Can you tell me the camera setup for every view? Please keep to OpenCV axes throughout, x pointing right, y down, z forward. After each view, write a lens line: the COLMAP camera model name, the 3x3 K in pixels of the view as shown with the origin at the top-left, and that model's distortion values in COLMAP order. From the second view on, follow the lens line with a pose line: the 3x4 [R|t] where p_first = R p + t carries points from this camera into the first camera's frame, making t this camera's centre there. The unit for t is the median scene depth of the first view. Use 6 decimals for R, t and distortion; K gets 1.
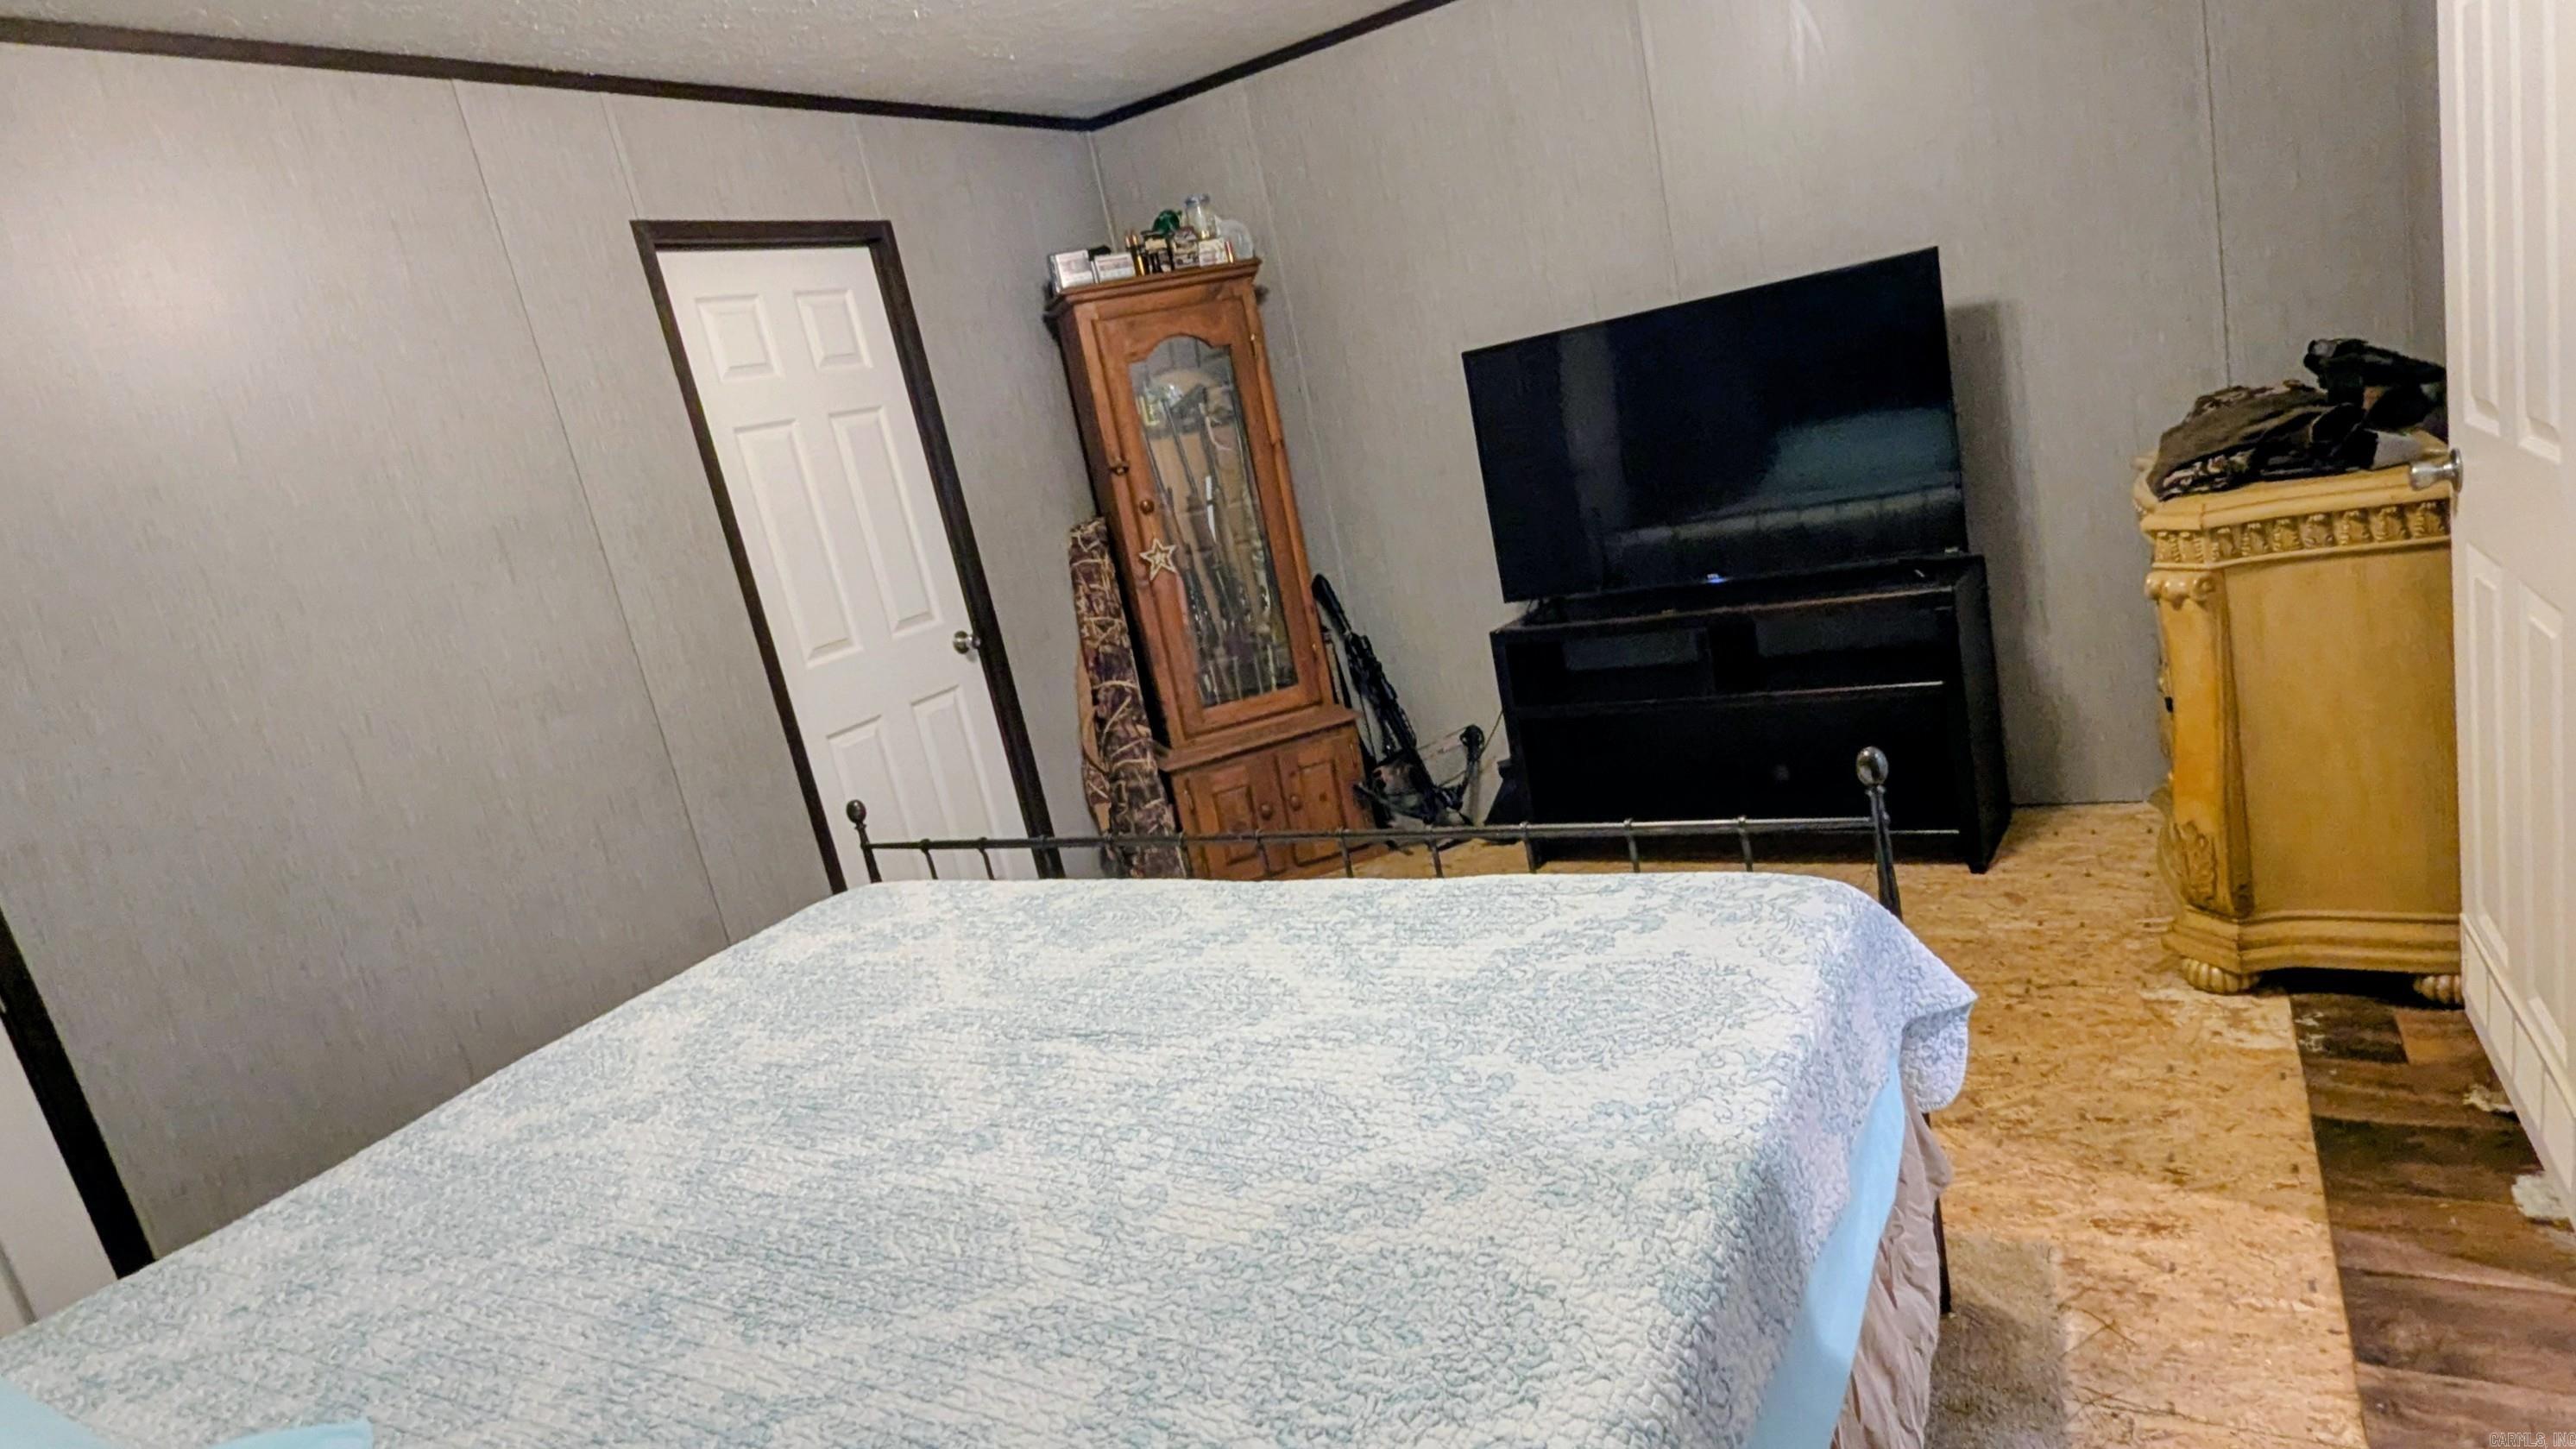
lens RADIAL K [[1367.9, 0, 1288.0], [0, 1367.9, 724.5], [0, 0, 1]] dist [-0.002026, -0.000731]
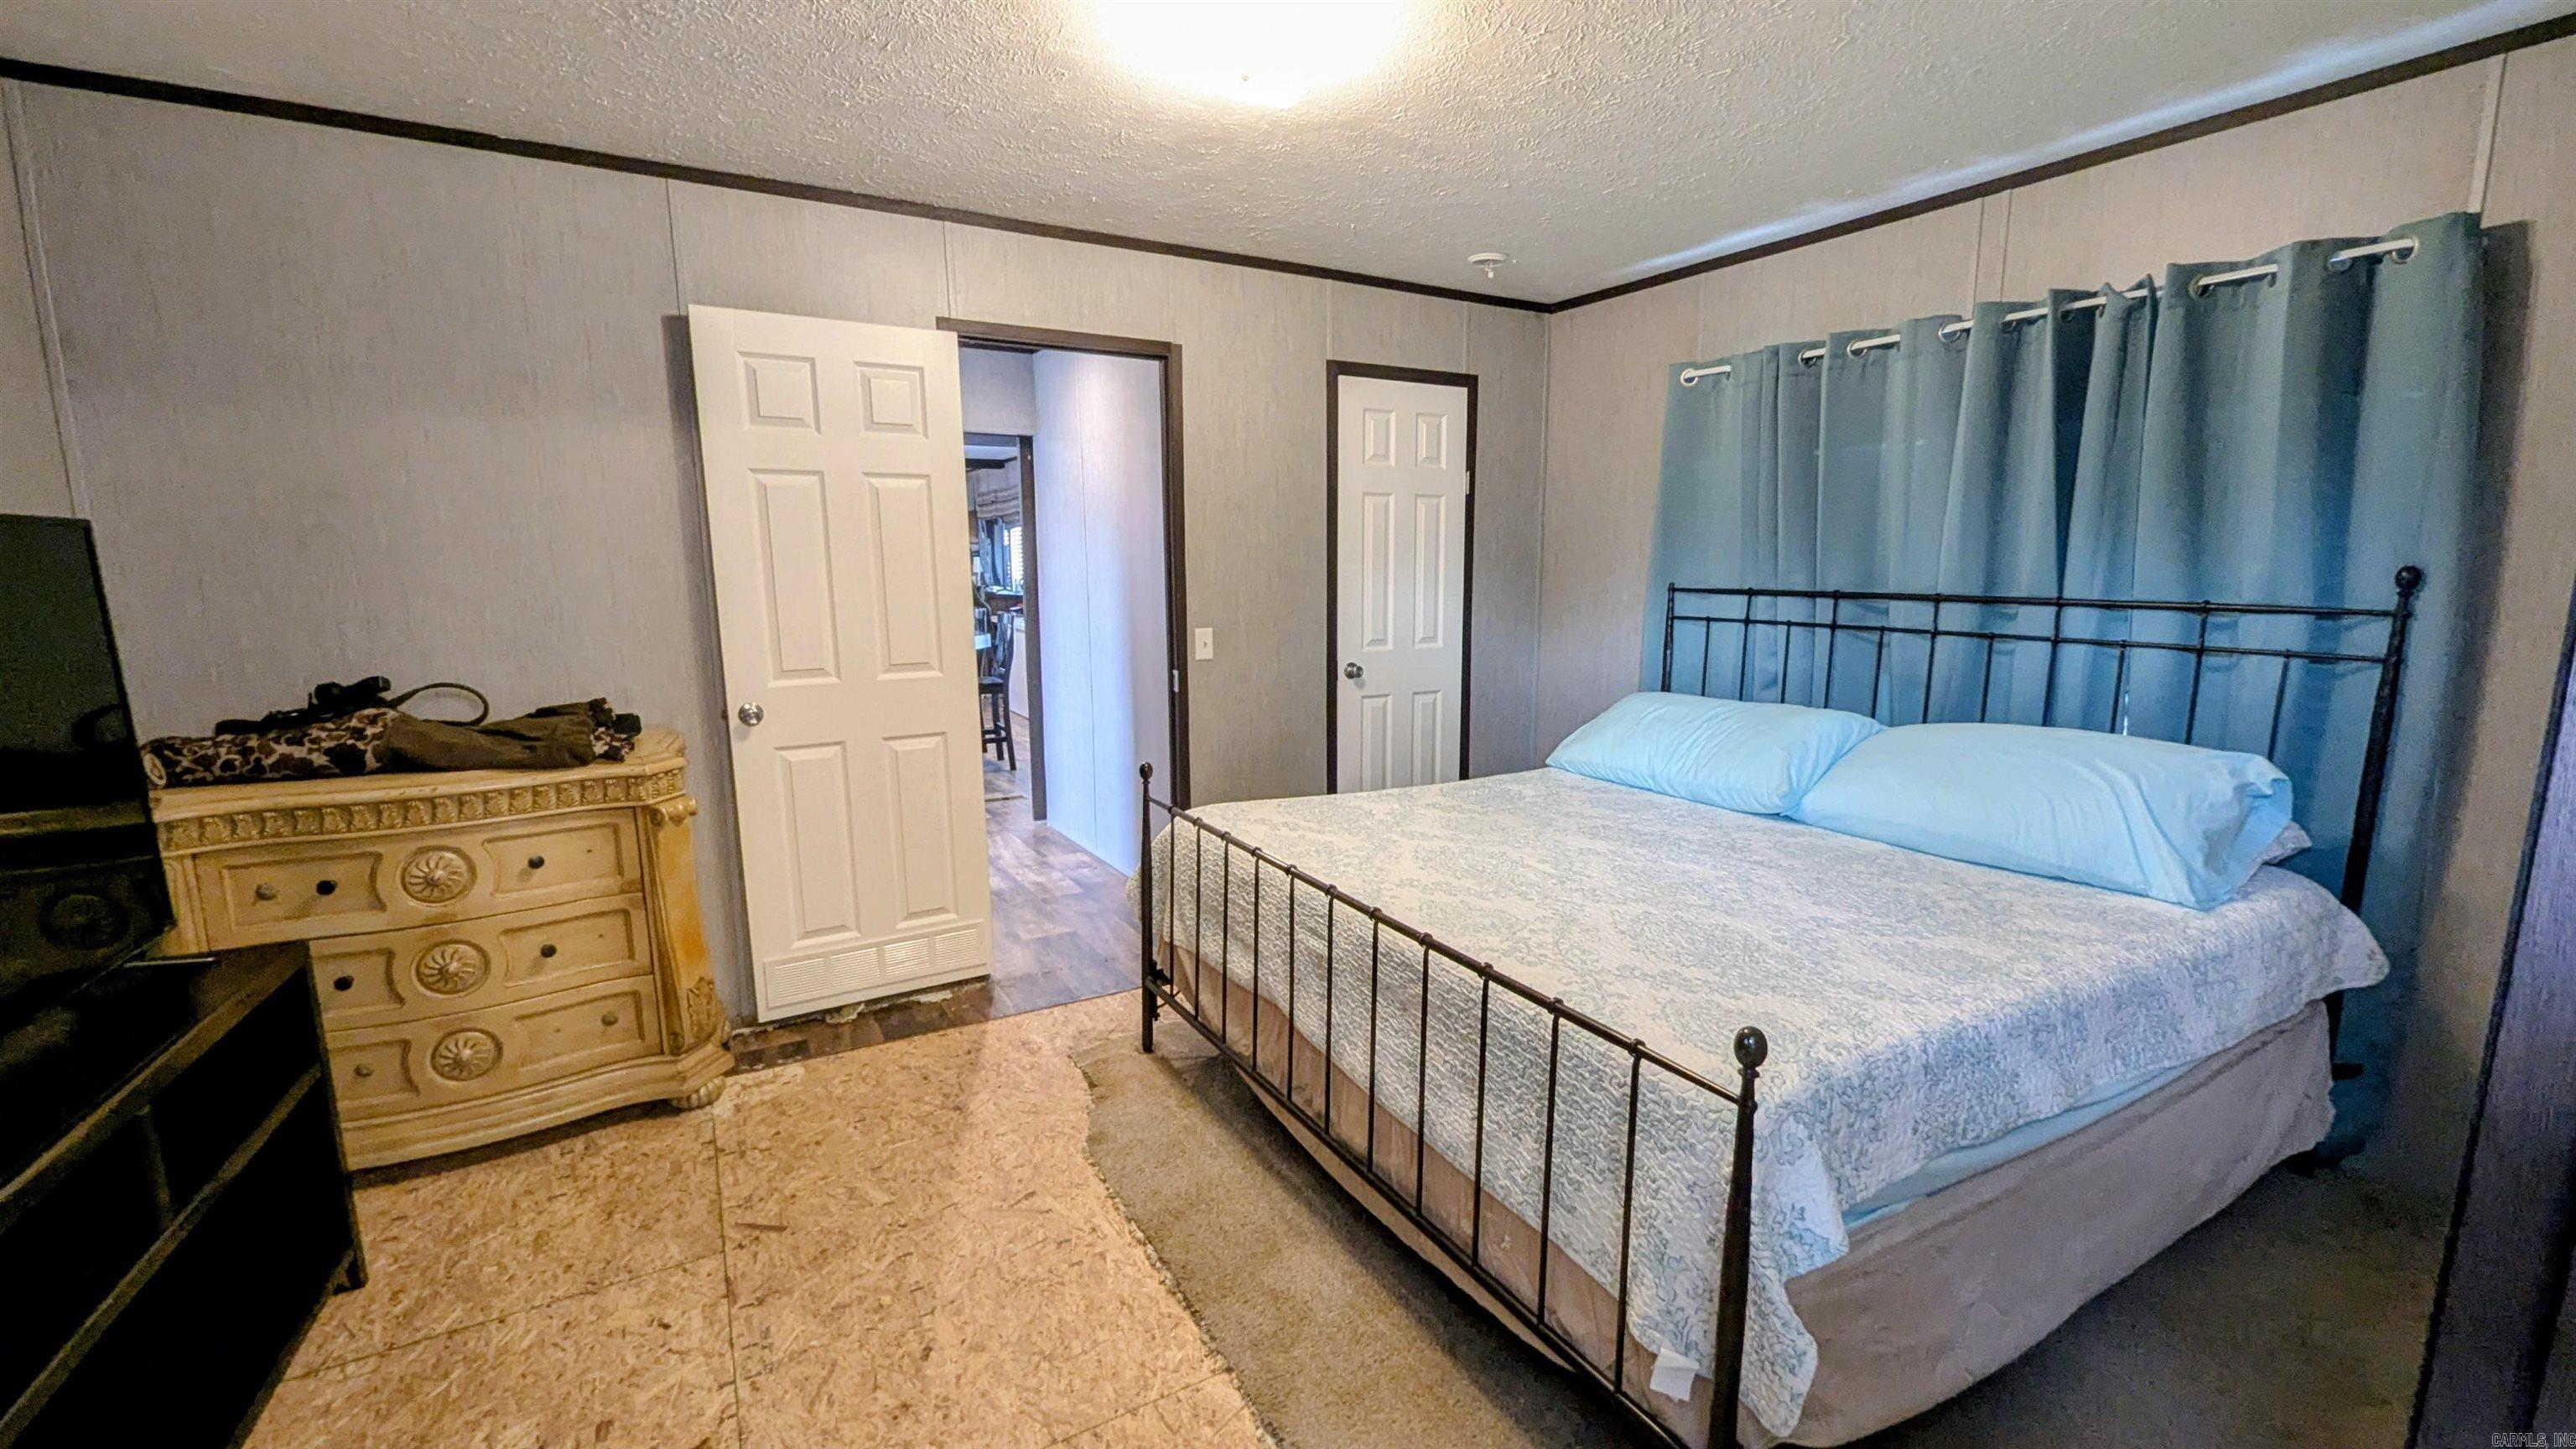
lens RADIAL K [[1112.6, 0, 1297.5], [0, 1112.6, 723.4], [0, 0, 1]] dist [-0.002048, -0.000684]
pose [[-0.844108, 0.125886, 0.521186, -0.704405], [0.290336, 0.924519, 0.246920, -0.406380], [-0.450763, 0.359747, -0.816943, 2.331974]]
